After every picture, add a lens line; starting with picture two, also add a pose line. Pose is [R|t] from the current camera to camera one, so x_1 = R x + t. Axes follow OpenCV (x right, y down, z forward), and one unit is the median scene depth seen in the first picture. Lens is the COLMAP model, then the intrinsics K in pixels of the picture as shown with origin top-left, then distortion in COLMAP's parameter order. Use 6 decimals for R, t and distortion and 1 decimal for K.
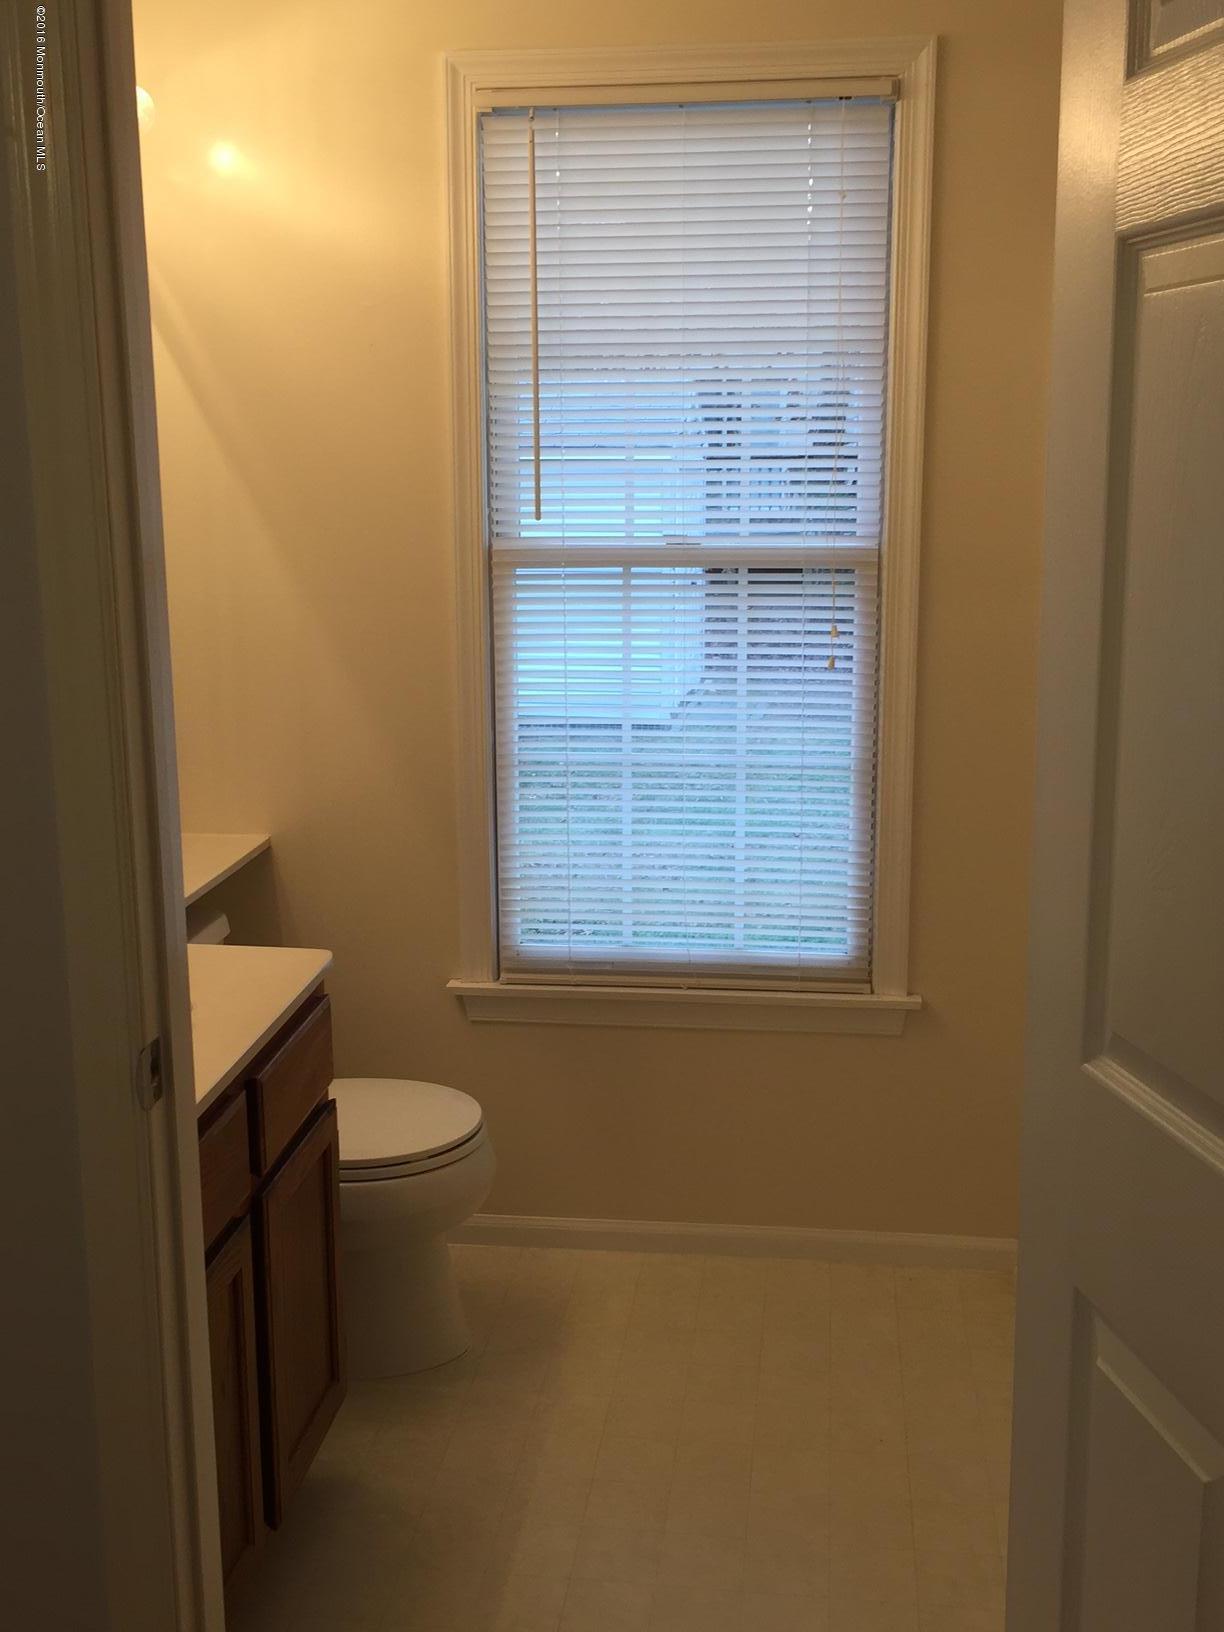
lens RADIAL K [[1779.6, 0, 612.5], [0, 1779.6, 785.7], [0, 0, 1]] dist [0.120276, -0.171366]
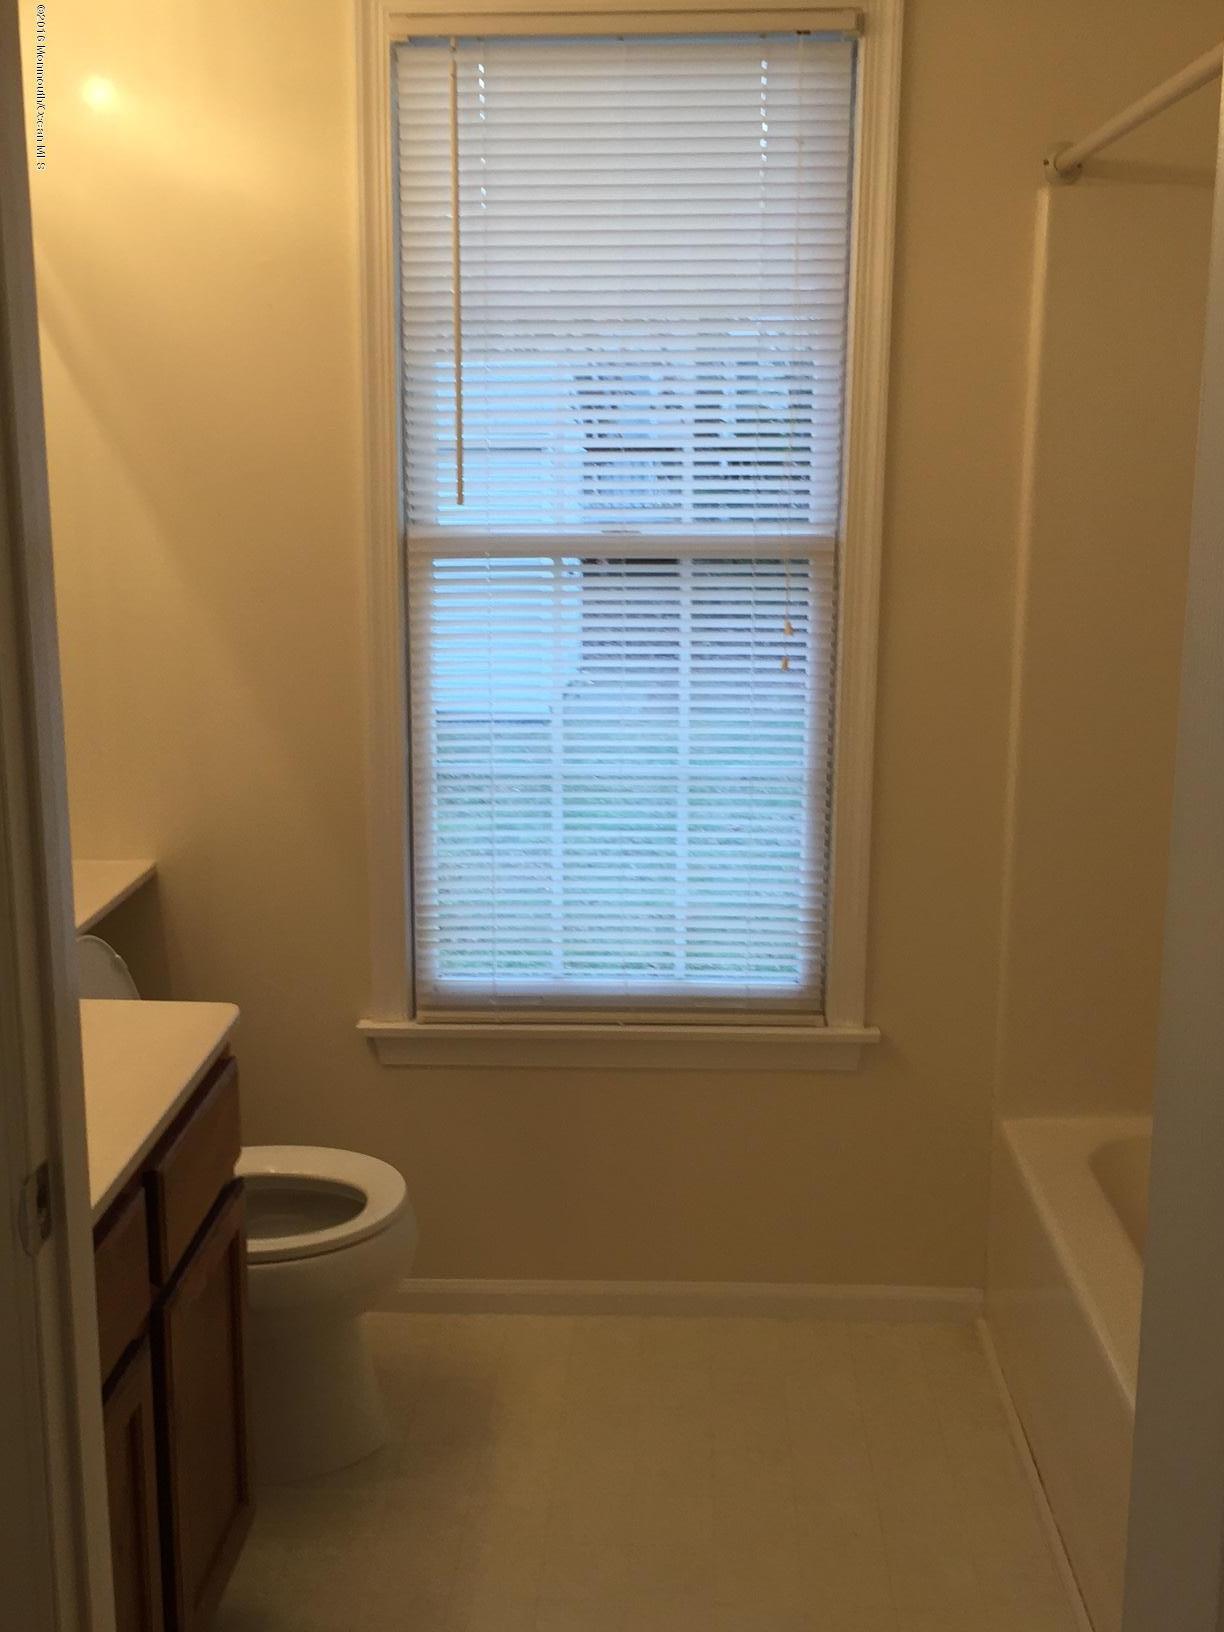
lens RADIAL K [[1772.1, 0, 570.0], [0, 1772.1, 773.8], [0, 0, 1]] dist [0.089114, -0.051563]
pose [[0.998499, -0.007496, 0.054247, -0.035204], [0.007510, 0.999972, -0.000050, -0.014020], [-0.054245, 0.000458, 0.998528, 0.110918]]
